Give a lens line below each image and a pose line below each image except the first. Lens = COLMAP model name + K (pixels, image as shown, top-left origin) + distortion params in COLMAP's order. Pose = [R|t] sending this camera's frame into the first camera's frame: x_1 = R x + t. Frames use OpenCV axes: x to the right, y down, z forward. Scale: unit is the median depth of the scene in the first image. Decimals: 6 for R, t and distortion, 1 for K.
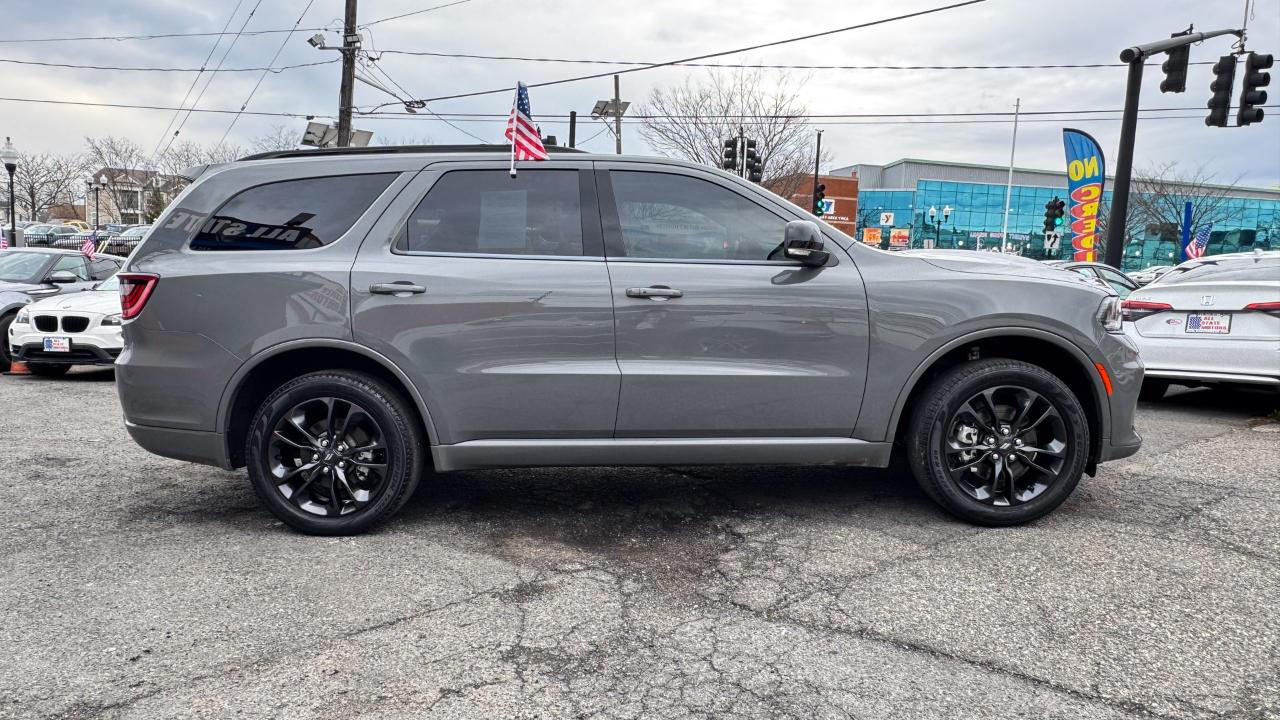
lens RADIAL K [[867.6, 0, 640.0], [0, 867.6, 360.0], [0, 0, 1]] dist [-0.006371, -0.002245]
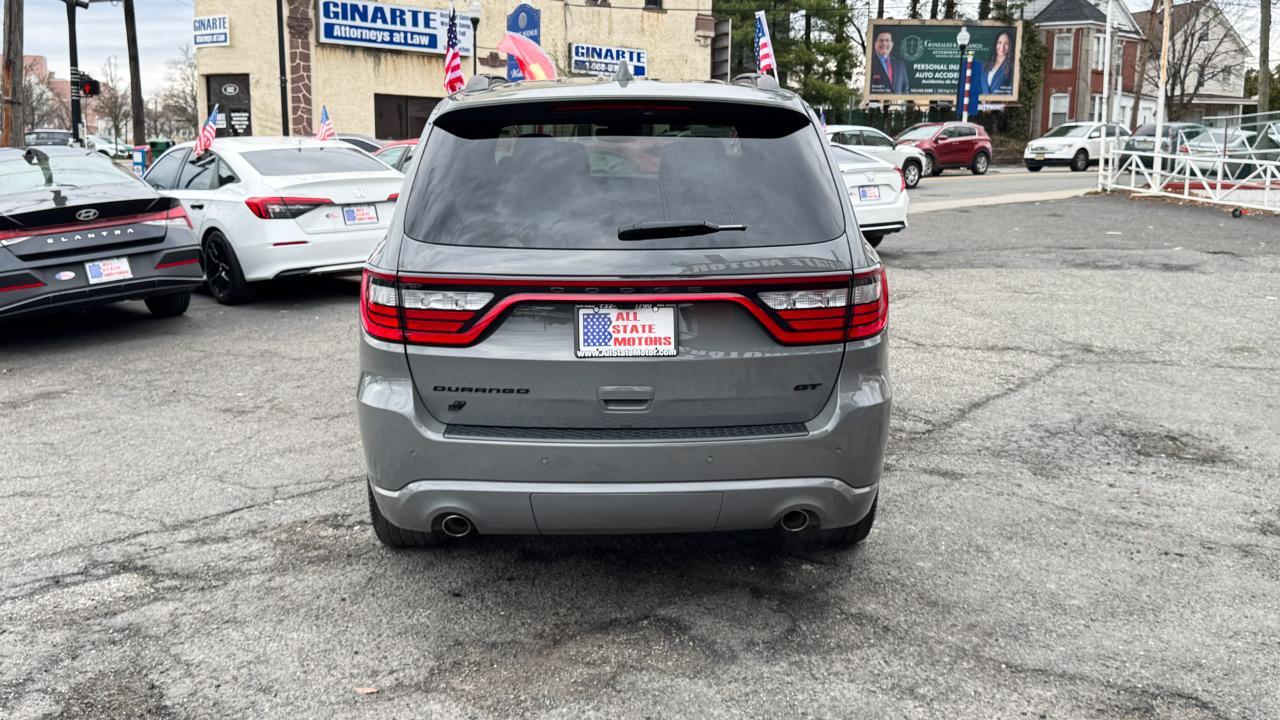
lens RADIAL K [[1262.8, 0, 630.7], [0, 1262.8, 365.6], [0, 0, 1]] dist [0.177276, -0.384165]
pose [[-0.029256, -0.194598, 0.980447, -1.576149], [0.091476, 0.976229, 0.196490, -0.237792], [-0.995377, 0.095436, -0.010760, 1.211686]]
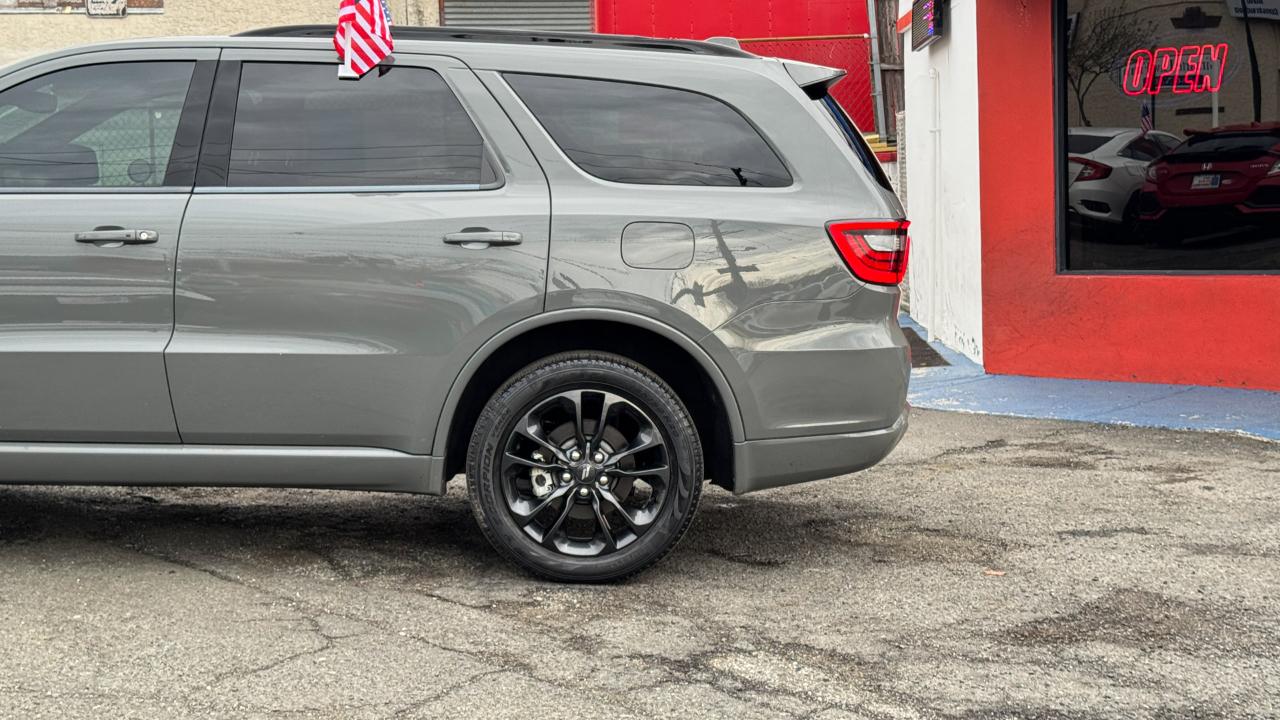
lens RADIAL K [[1789.8, 0, 635.1], [0, 1789.8, 376.3], [0, 0, 1]] dist [0.192738, -0.460332]
pose [[-0.998303, -0.006783, -0.057834, -0.302770], [-0.018111, 0.980100, 0.197679, -0.299467], [0.055343, 0.198391, -0.978559, 2.863707]]
